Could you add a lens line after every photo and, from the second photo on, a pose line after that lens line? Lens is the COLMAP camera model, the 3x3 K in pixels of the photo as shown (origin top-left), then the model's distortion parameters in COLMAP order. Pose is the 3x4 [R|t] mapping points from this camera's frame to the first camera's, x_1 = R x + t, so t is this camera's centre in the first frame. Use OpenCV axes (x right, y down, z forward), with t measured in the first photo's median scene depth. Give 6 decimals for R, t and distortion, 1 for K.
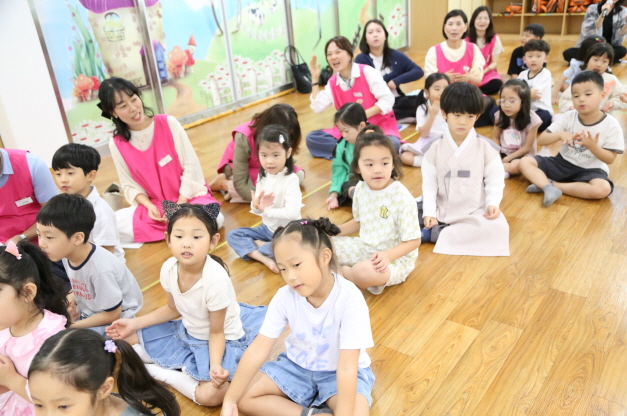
lens RADIAL K [[541.3, 0, 315.4], [0, 541.3, 189.4], [0, 0, 1]] dist [-0.107436, 0.125047]
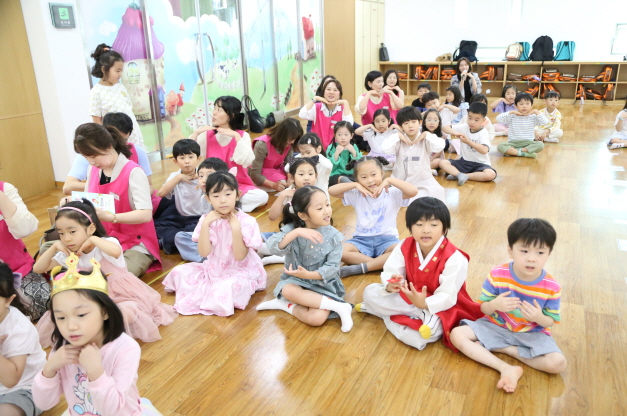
lens RADIAL K [[513.8, 0, 313.5], [0, 513.8, 208.0], [0, 0, 1]] dist [-0.152597, 0.161977]
pose [[0.975518, -0.017196, 0.219246, -0.174801], [0.033396, 0.996960, -0.070401, 0.097240], [-0.217368, 0.076000, 0.973126, -0.206193]]
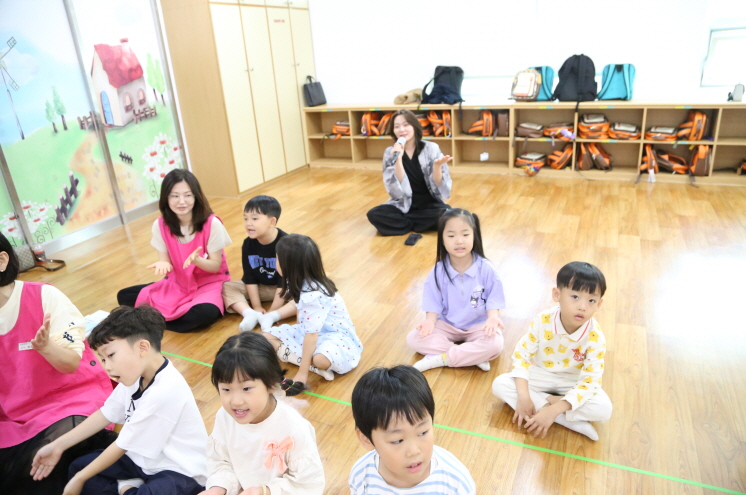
lens RADIAL K [[530.0, 0, 373.0], [0, 530.0, 247.5], [0, 0, 1]] dist [-0.125952, 0.073925]
pose [[0.970768, -0.063987, 0.231331, 0.372135], [0.074381, 0.996562, -0.036483, -0.224782], [-0.228202, 0.052623, 0.972191, 0.421123]]
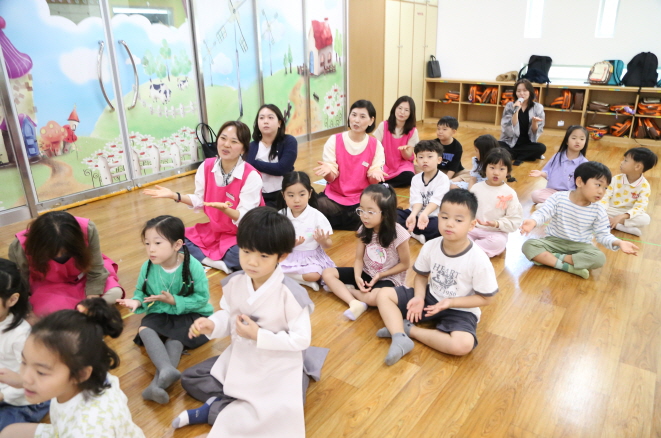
lens RADIAL K [[469.6, 0, 330.5], [0, 469.6, 219.0], [0, 0, 1]] dist [-0.125952, 0.073925]
pose [[0.997197, 0.058342, 0.046848, 0.170334], [-0.056810, 0.997826, -0.033402, -0.088692], [-0.048695, 0.030647, 0.998343, 0.178055]]
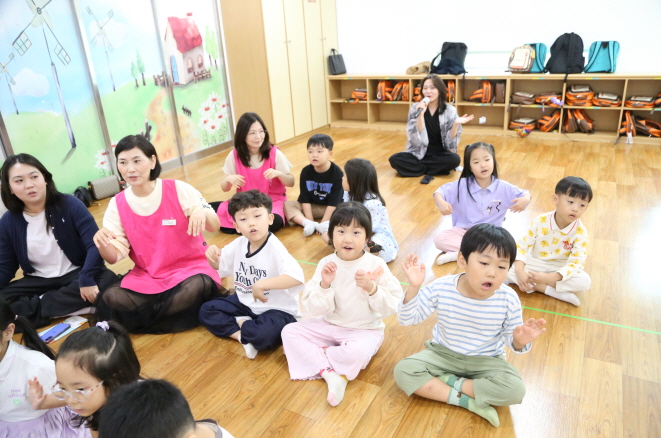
lens RADIAL K [[483.6, 0, 332.9], [0, 483.6, 218.7], [0, 0, 1]] dist [-0.118080, 0.084719]
pose [[0.985822, -0.030814, 0.164941, 0.303874], [0.035784, 0.998988, -0.027241, -0.177849], [-0.163934, 0.032757, 0.985927, 0.343562]]
